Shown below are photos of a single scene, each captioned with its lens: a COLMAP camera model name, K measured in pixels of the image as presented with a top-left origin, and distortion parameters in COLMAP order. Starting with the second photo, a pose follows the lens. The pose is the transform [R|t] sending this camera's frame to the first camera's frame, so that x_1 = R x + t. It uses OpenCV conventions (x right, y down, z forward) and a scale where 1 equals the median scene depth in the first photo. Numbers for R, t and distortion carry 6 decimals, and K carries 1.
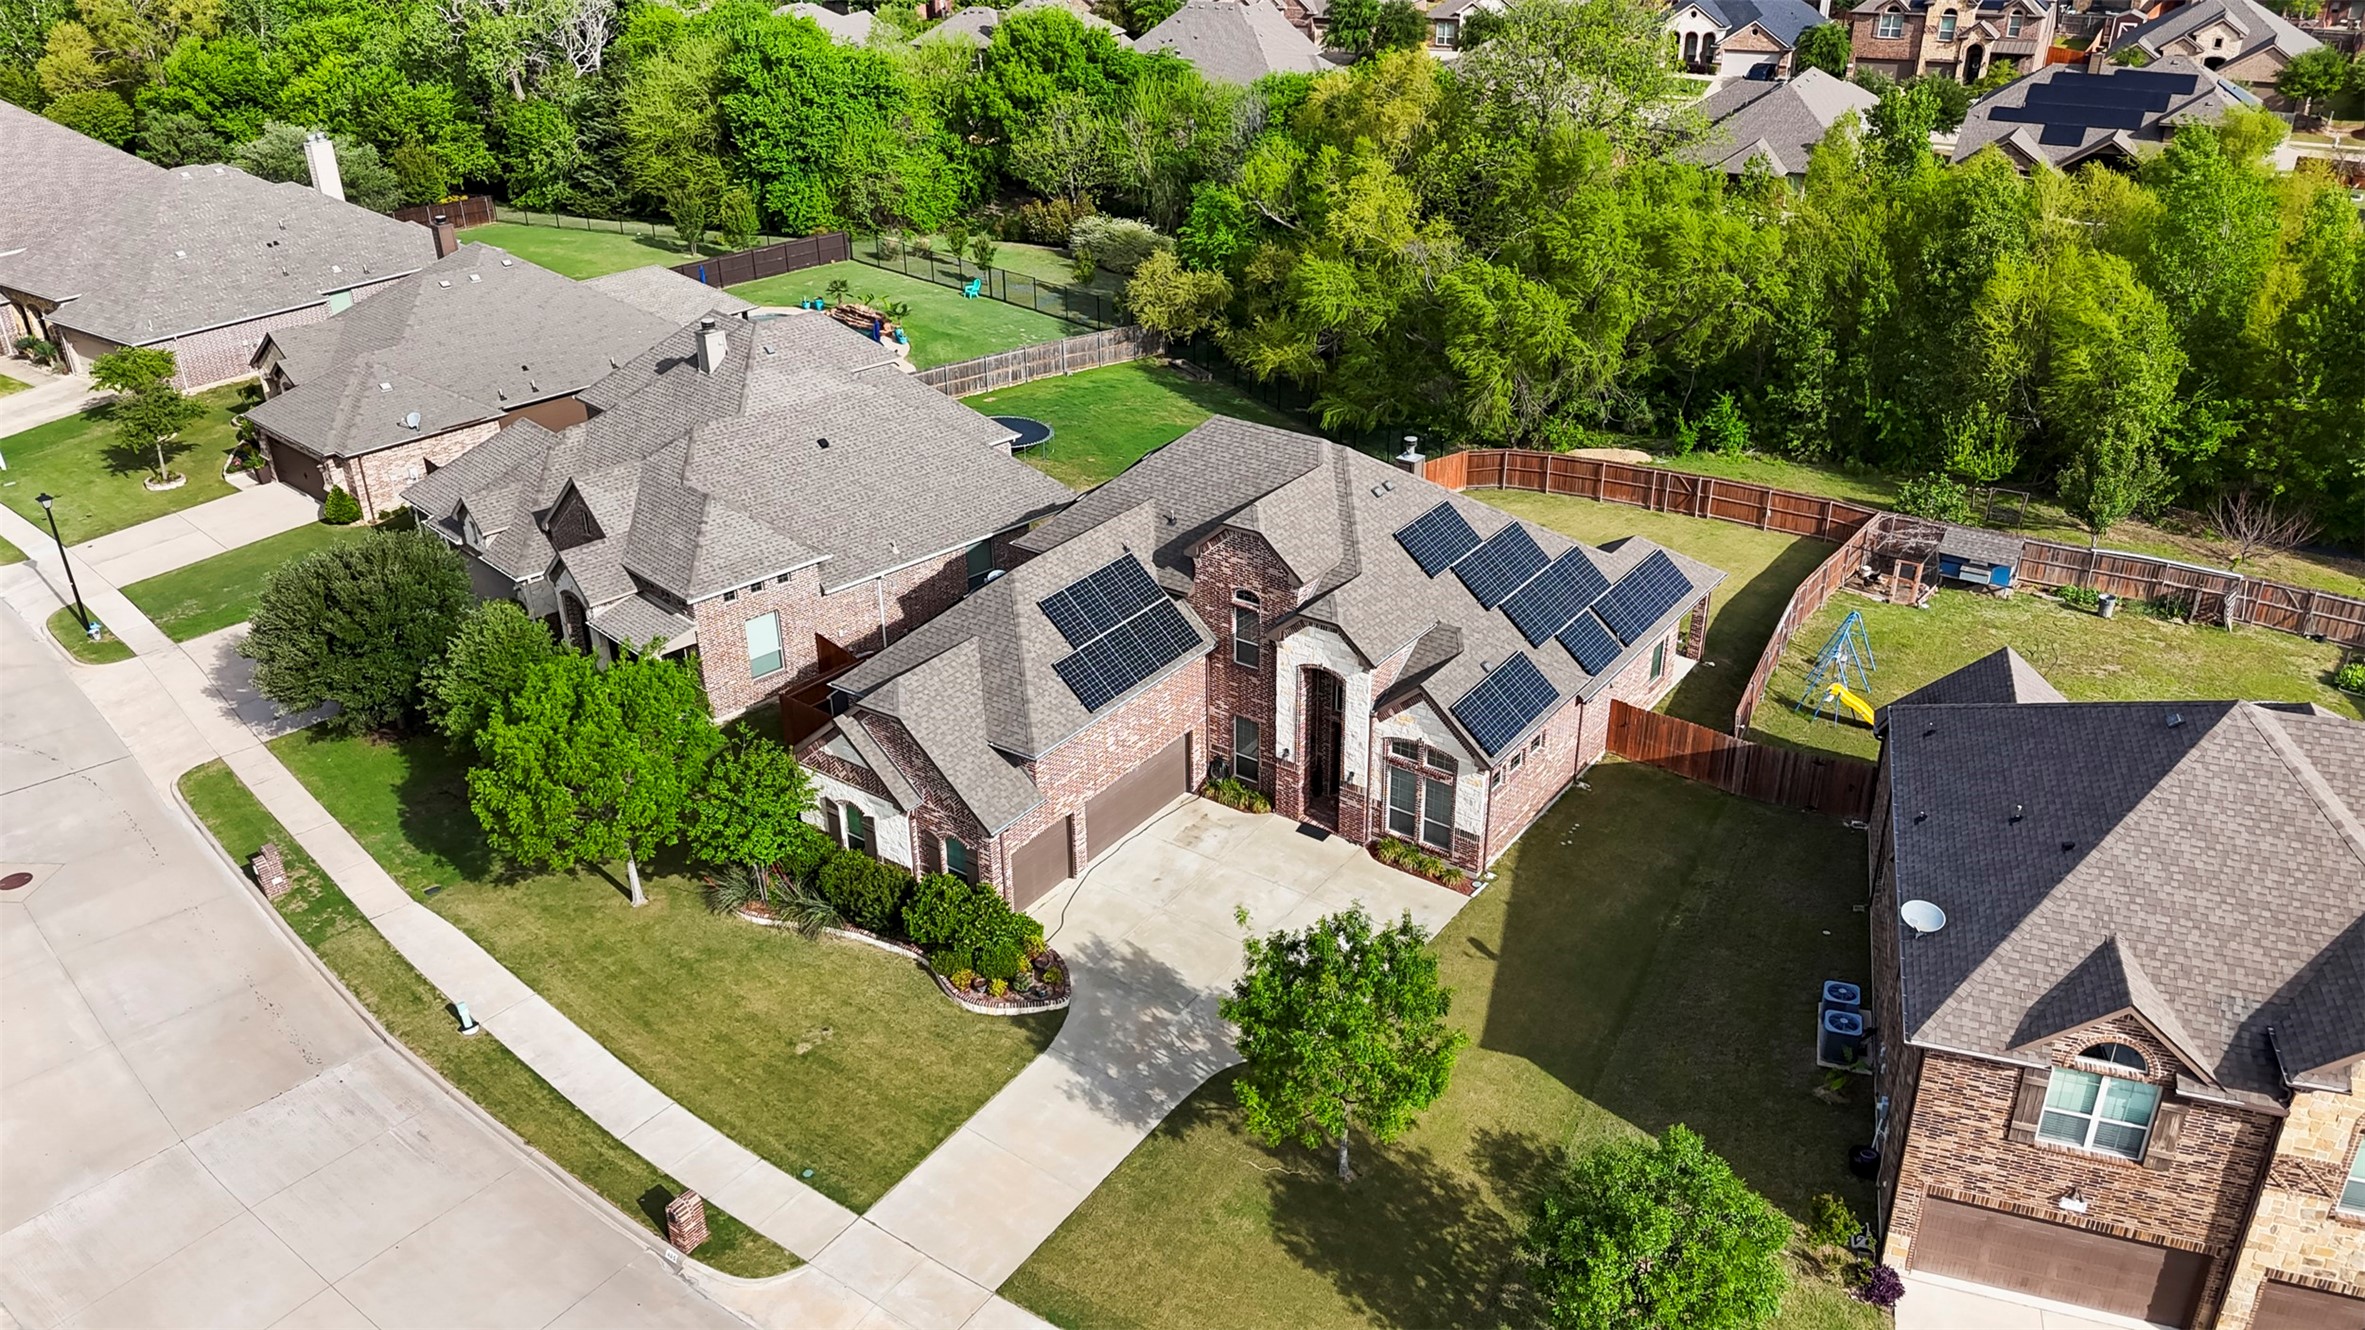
lens RADIAL K [[1793.9, 0, 1170.0], [0, 1793.9, 657.5], [0, 0, 1]] dist [0.028570, -0.003124]
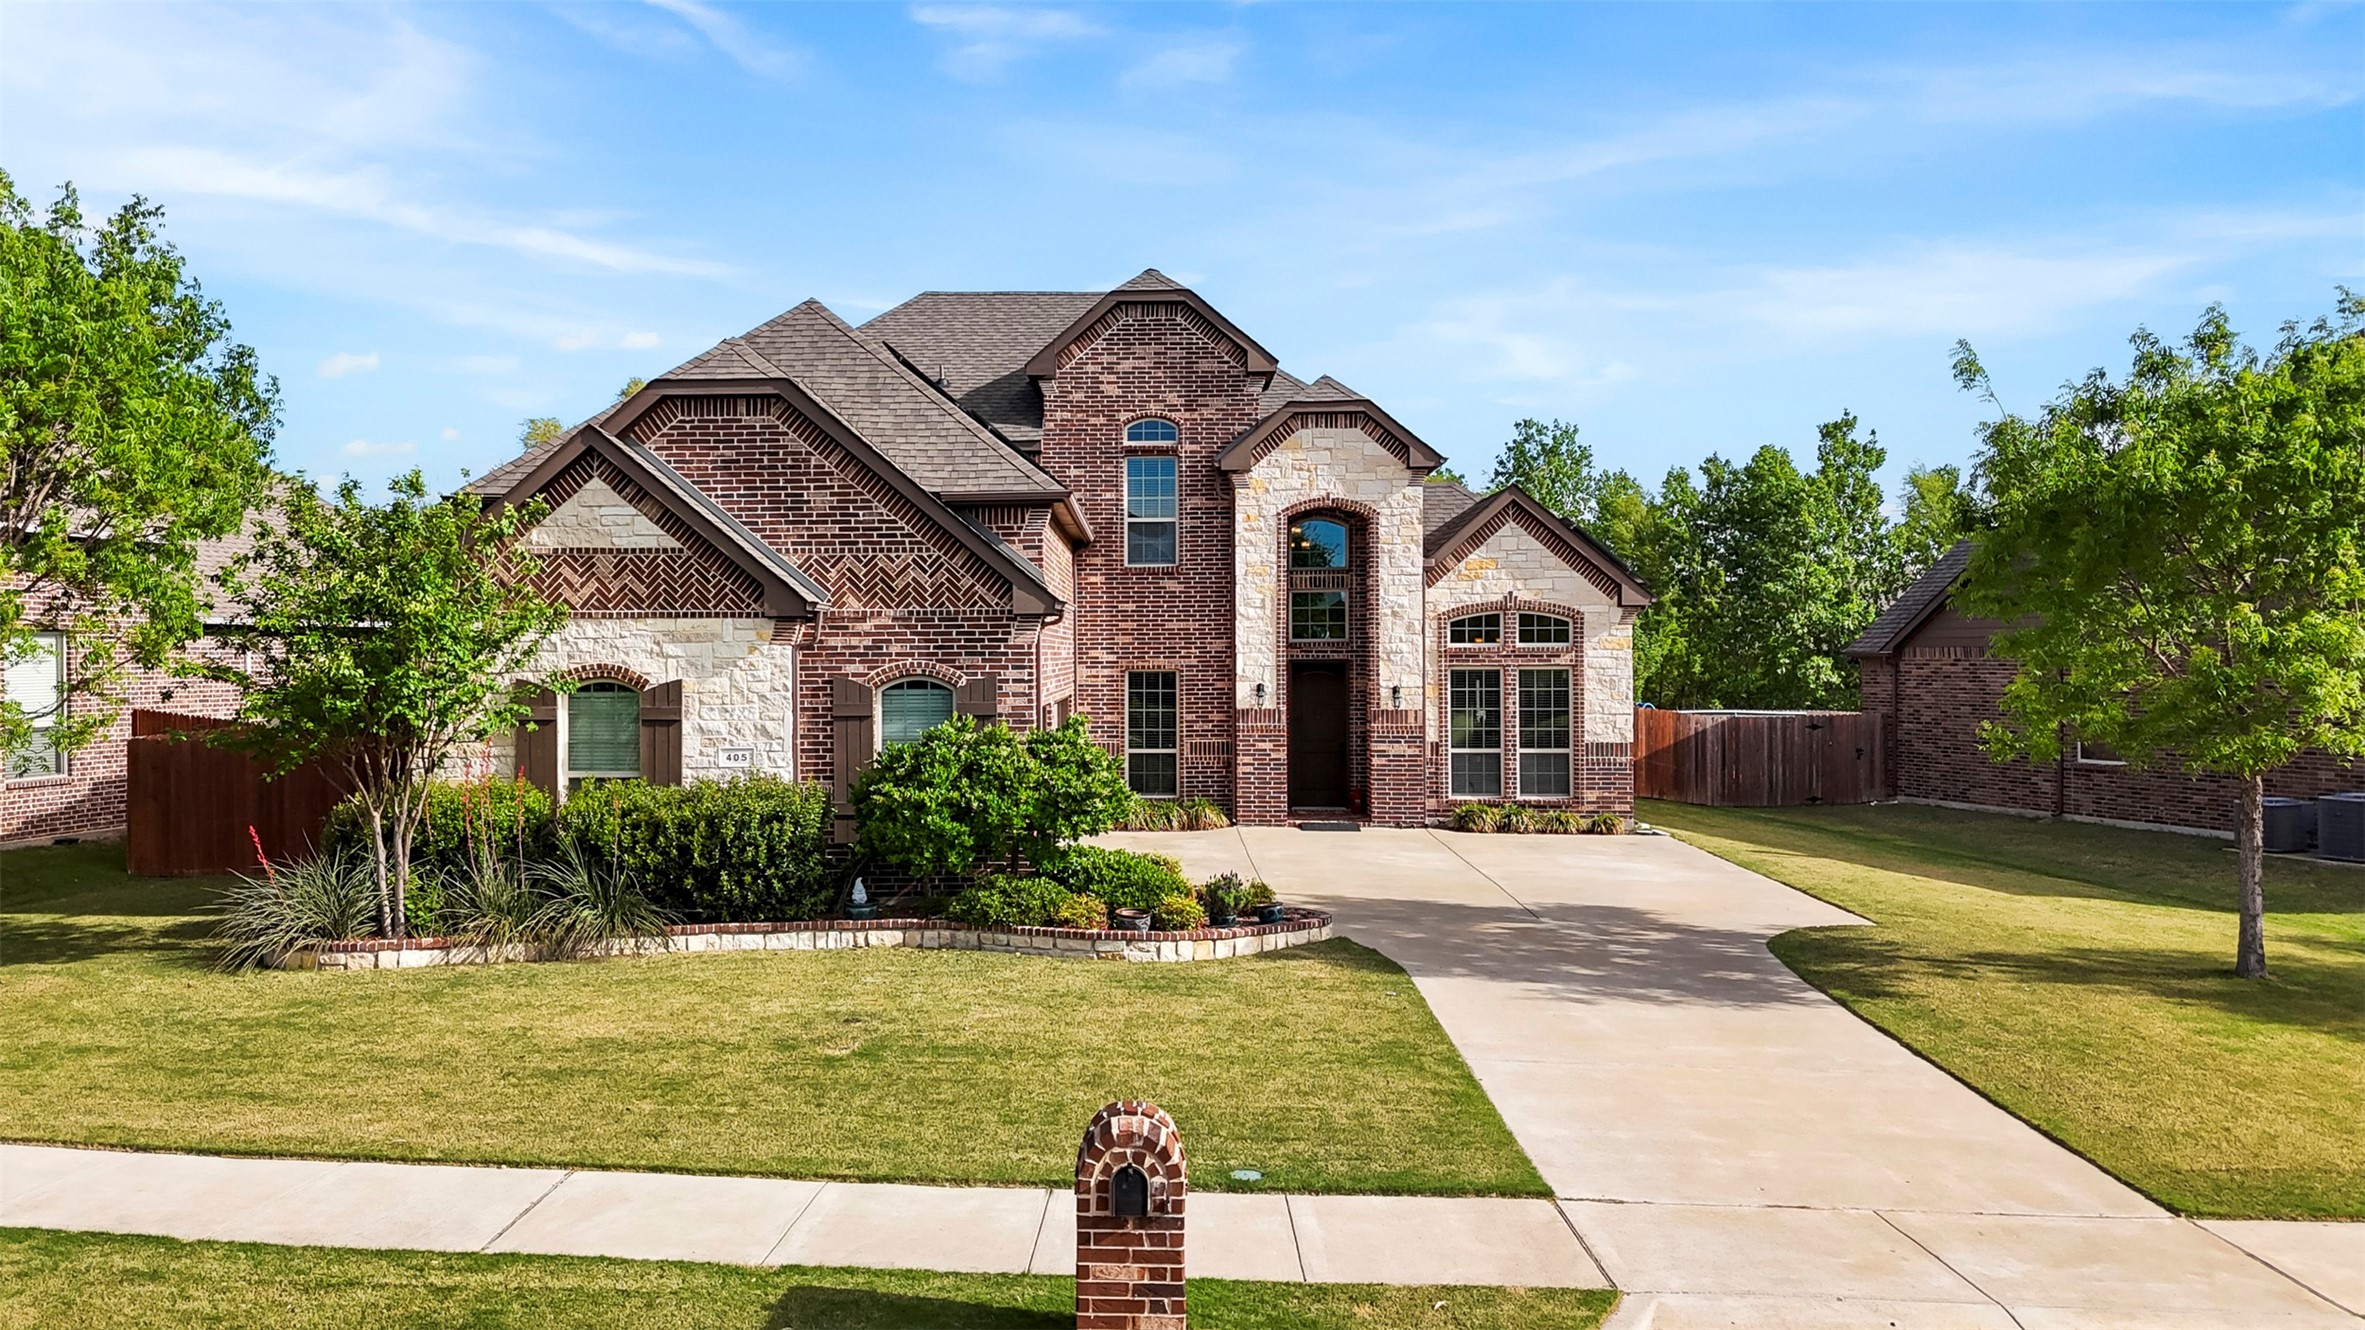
lens RADIAL K [[1856.9, 0, 1087.0], [0, 1856.9, 672.5], [0, 0, 1]] dist [0.058915, -0.002180]
pose [[0.828355, 0.007502, 0.560154, -0.318084], [0.245996, 0.893477, -0.375745, 0.263099], [-0.503303, 0.449046, 0.738271, 0.619814]]
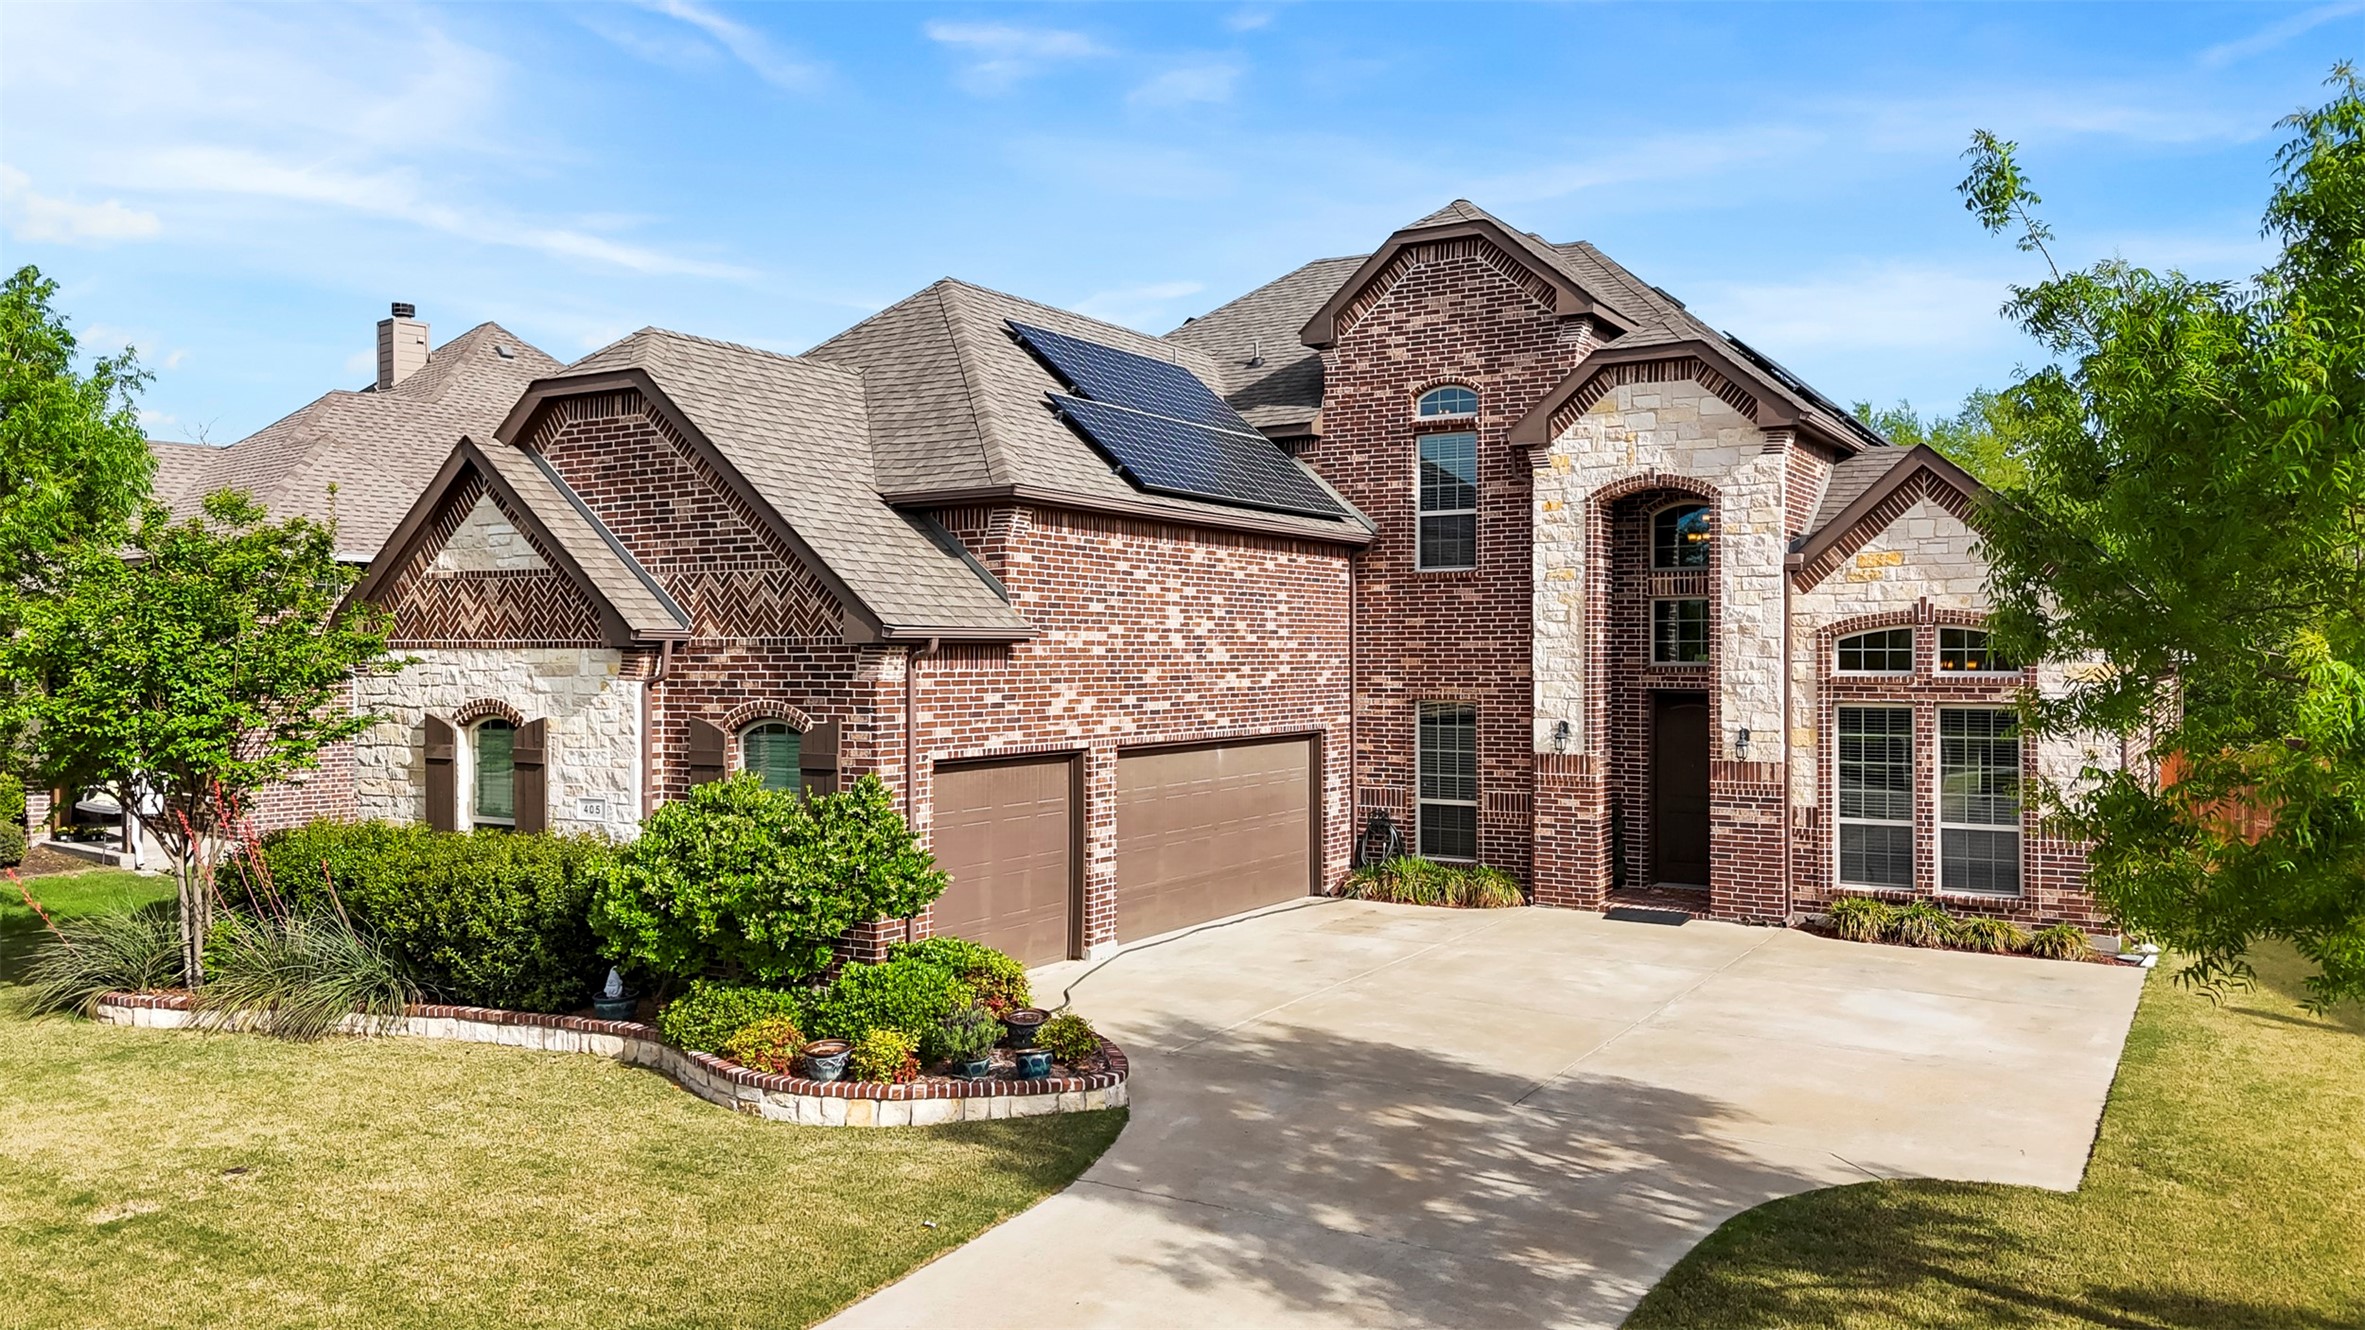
lens RADIAL K [[1793.9, 0, 1170.0], [0, 1793.9, 657.5], [0, 0, 1]] dist [0.028570, -0.003124]
pose [[0.996191, 0.014765, 0.085937, -0.068935], [0.025797, 0.891538, -0.452212, 0.238883], [-0.083293, 0.452706, 0.887761, 0.642590]]
